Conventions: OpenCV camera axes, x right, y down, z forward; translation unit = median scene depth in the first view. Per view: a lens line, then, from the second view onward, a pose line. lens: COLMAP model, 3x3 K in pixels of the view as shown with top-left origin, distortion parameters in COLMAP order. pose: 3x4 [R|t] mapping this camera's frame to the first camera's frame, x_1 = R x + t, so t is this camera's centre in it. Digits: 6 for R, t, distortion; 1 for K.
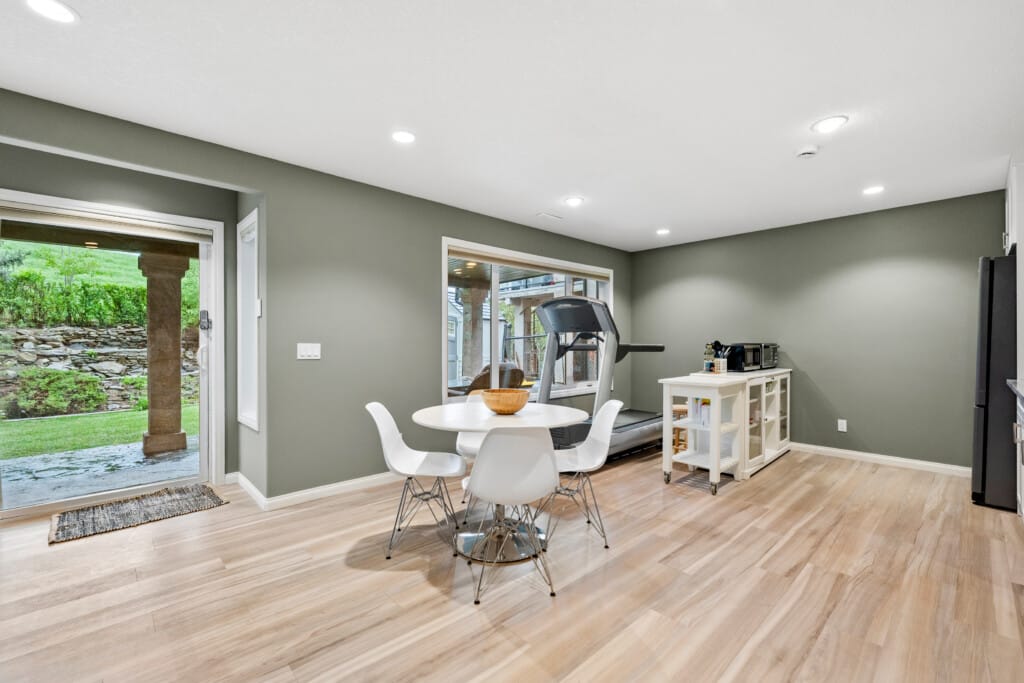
lens RADIAL K [[433.7, 0, 515.6], [0, 433.7, 343.6], [0, 0, 1]] dist [-0.001725, -0.000055]
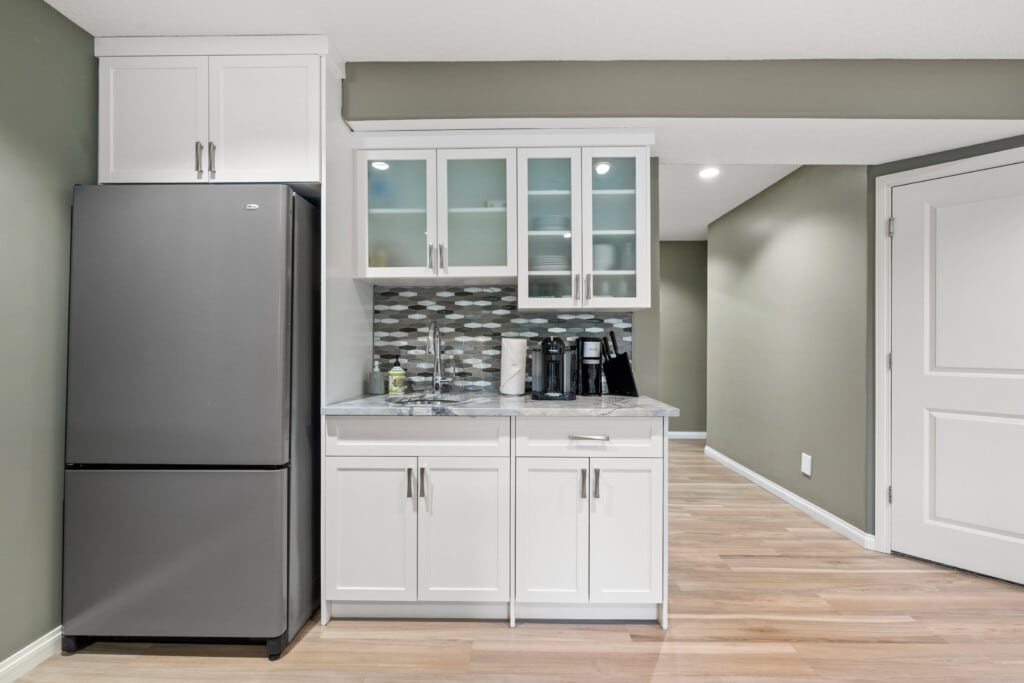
lens RADIAL K [[443.8, 0, 513.3], [0, 443.8, 342.0], [0, 0, 1]] dist [0.000688, -0.000059]
pose [[-0.717257, -0.001801, 0.696806, 0.307604], [-0.001021, 0.999998, 0.001534, -0.005368], [-0.696808, 0.000389, -0.717258, 0.741016]]
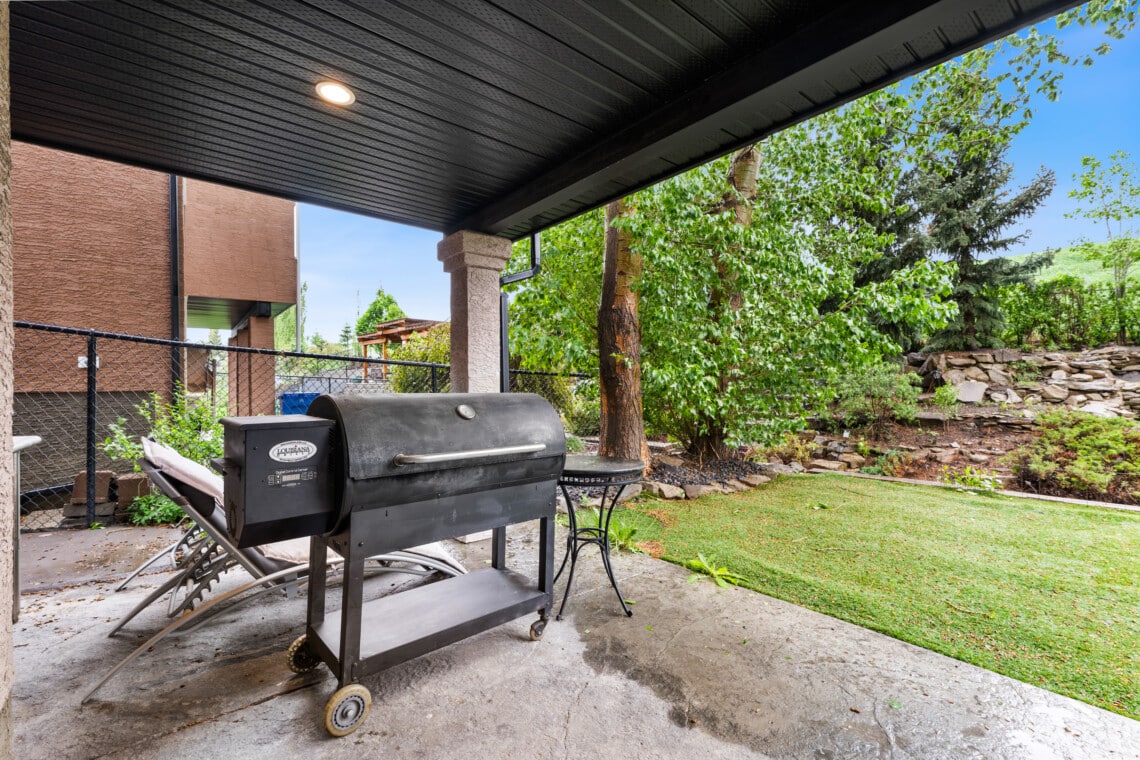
lens RADIAL K [[494.1, 0, 571.5], [0, 494.1, 380.5], [0, 0, 1]] dist [0.000688, -0.000059]
pose [[-0.081922, 0.001891, -0.996637, -0.656187], [0.005257, 0.999985, 0.001465, 0.017701], [0.996625, -0.005119, -0.081930, 0.691357]]
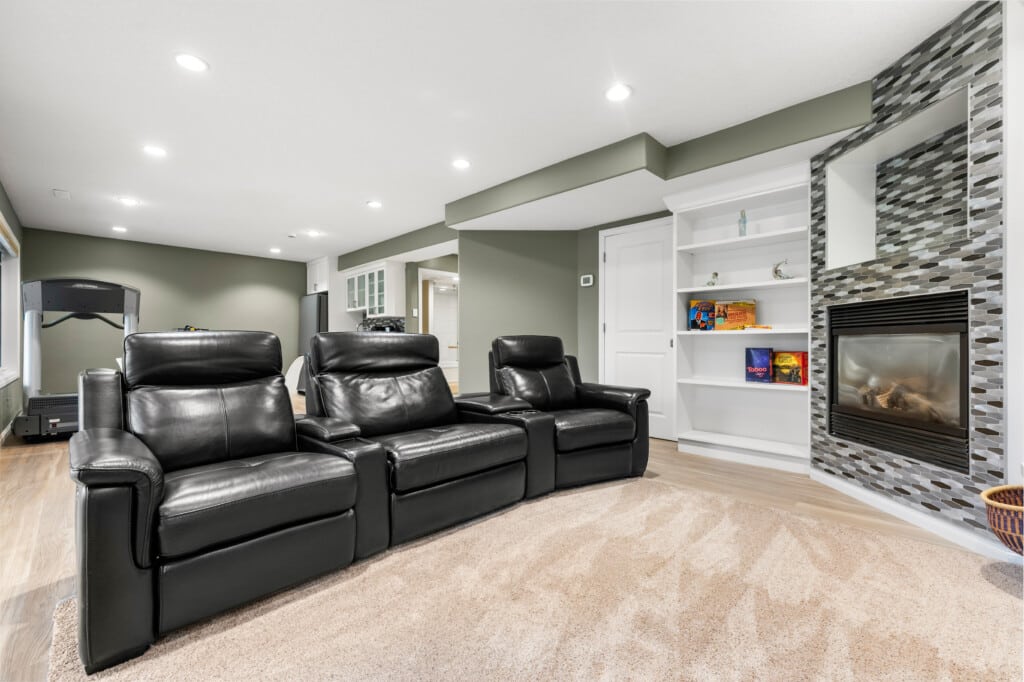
lens RADIAL K [[443.8, 0, 513.3], [0, 443.8, 341.5], [0, 0, 1]] dist [0.000688, -0.000059]
pose [[-0.020832, 0.006411, 0.999762, -0.845476], [0.002619, 0.999976, -0.006358, 0.048592], [-0.999780, 0.002486, -0.020848, -0.012717]]
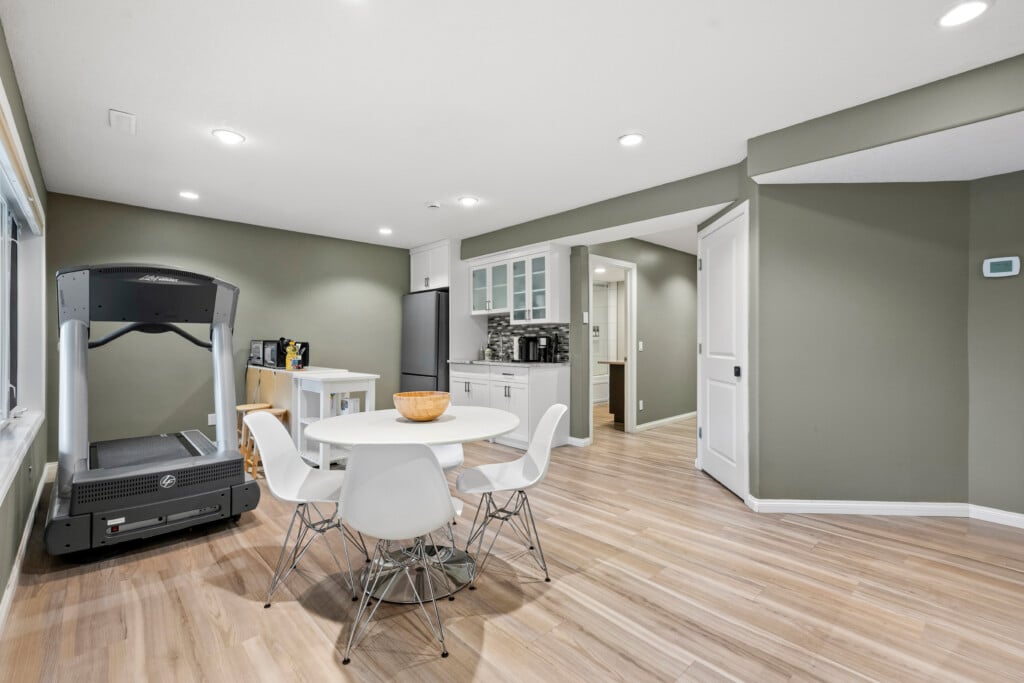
lens RADIAL K [[456.5, 0, 513.4], [0, 456.5, 340.5], [0, 0, 1]] dist [0.014692, -0.000182]
pose [[0.011977, 0.002633, 0.999925, -0.470147], [0.001353, 0.999996, -0.002649, 0.003186], [-0.999927, 0.001385, 0.011973, 0.411642]]
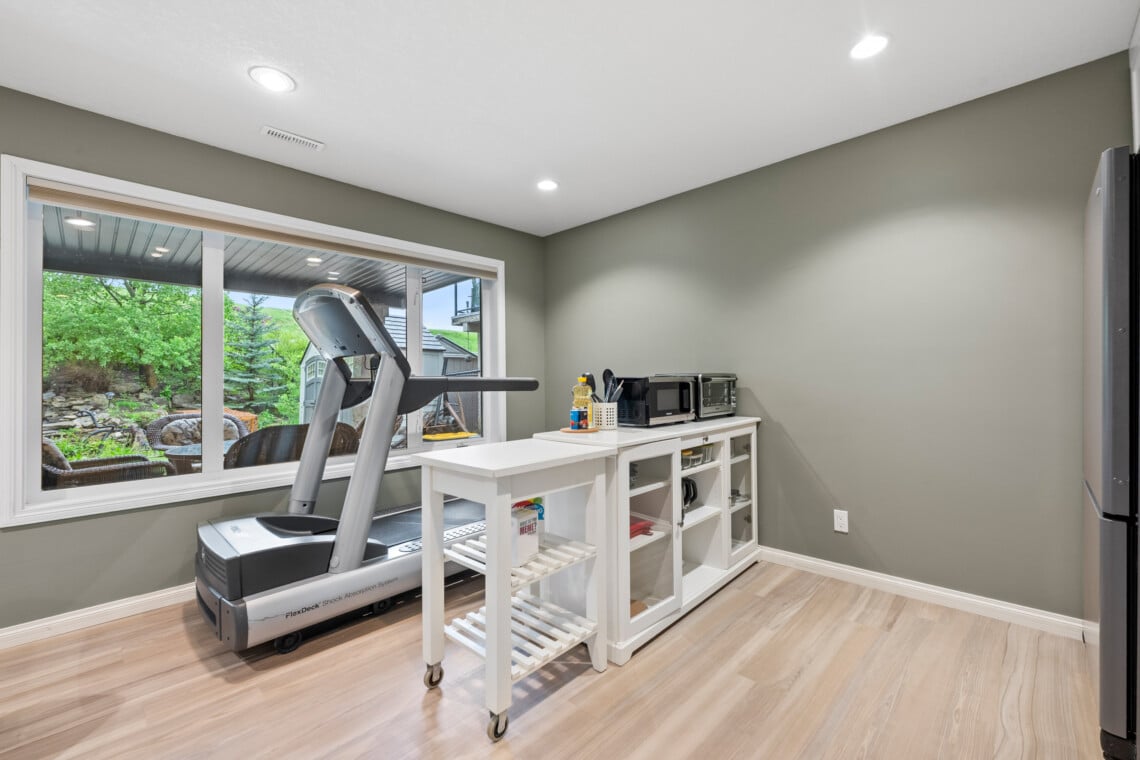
lens RADIAL K [[474.4, 0, 575.2], [0, 474.4, 373.8], [0, 0, 1]] dist [-0.000402, -0.000258]
pose [[0.998768, -0.011692, 0.048233, 0.342287], [0.012540, 0.999771, -0.017319, 0.007906], [-0.048019, 0.017903, 0.998686, 0.361040]]
